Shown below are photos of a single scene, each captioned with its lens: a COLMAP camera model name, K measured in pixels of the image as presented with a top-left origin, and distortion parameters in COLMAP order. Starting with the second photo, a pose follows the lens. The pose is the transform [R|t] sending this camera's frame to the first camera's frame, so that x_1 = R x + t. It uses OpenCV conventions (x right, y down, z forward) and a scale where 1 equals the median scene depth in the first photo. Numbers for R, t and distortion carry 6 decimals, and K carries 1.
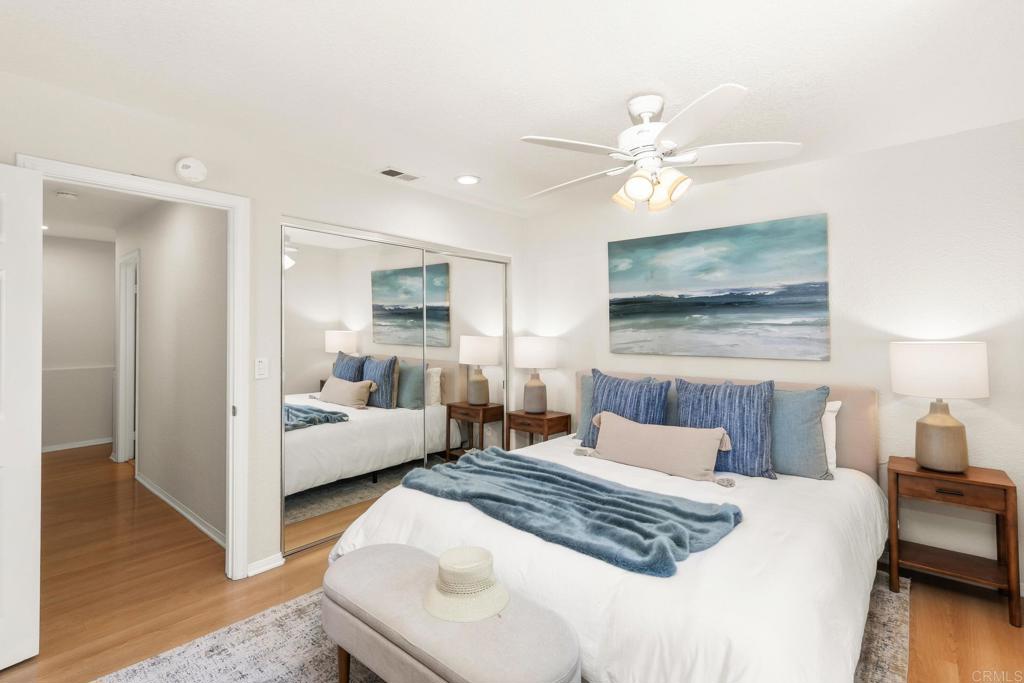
lens RADIAL K [[475.7, 0, 513.2], [0, 475.7, 324.6], [0, 0, 1]] dist [0.001658, 0.000148]
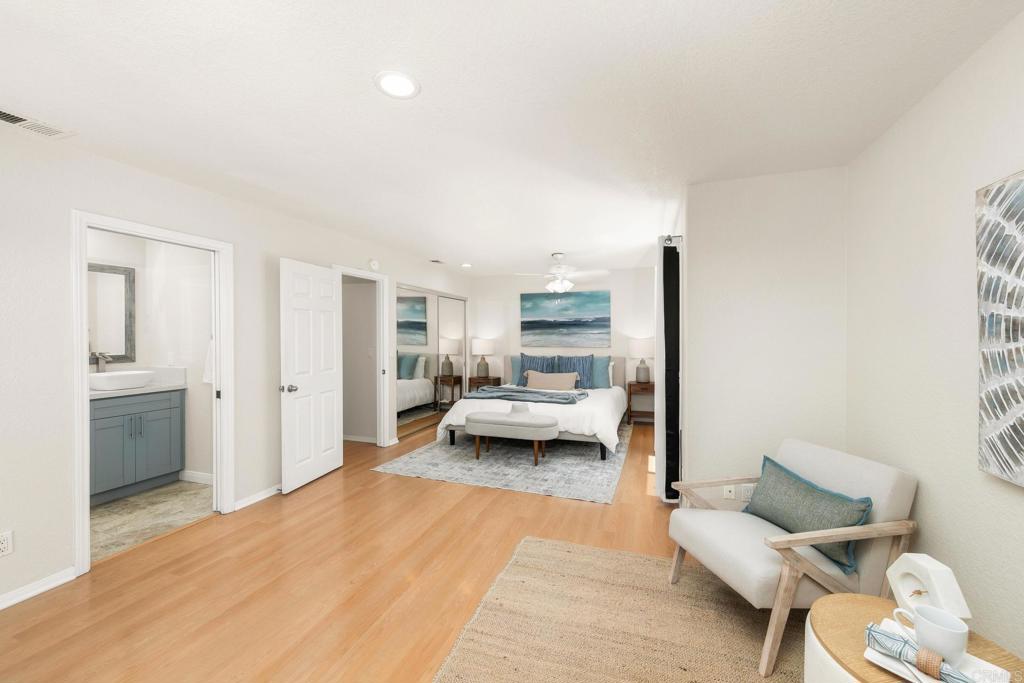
lens RADIAL K [[395.6, 0, 512.0], [0, 395.6, 341.5], [0, 0, 1]] dist [0.002150, 0.000212]
pose [[0.935612, -0.005888, 0.352981, -0.558073], [-0.003621, 0.999648, 0.026274, -0.009958], [-0.353012, -0.025860, 0.935261, -0.771182]]
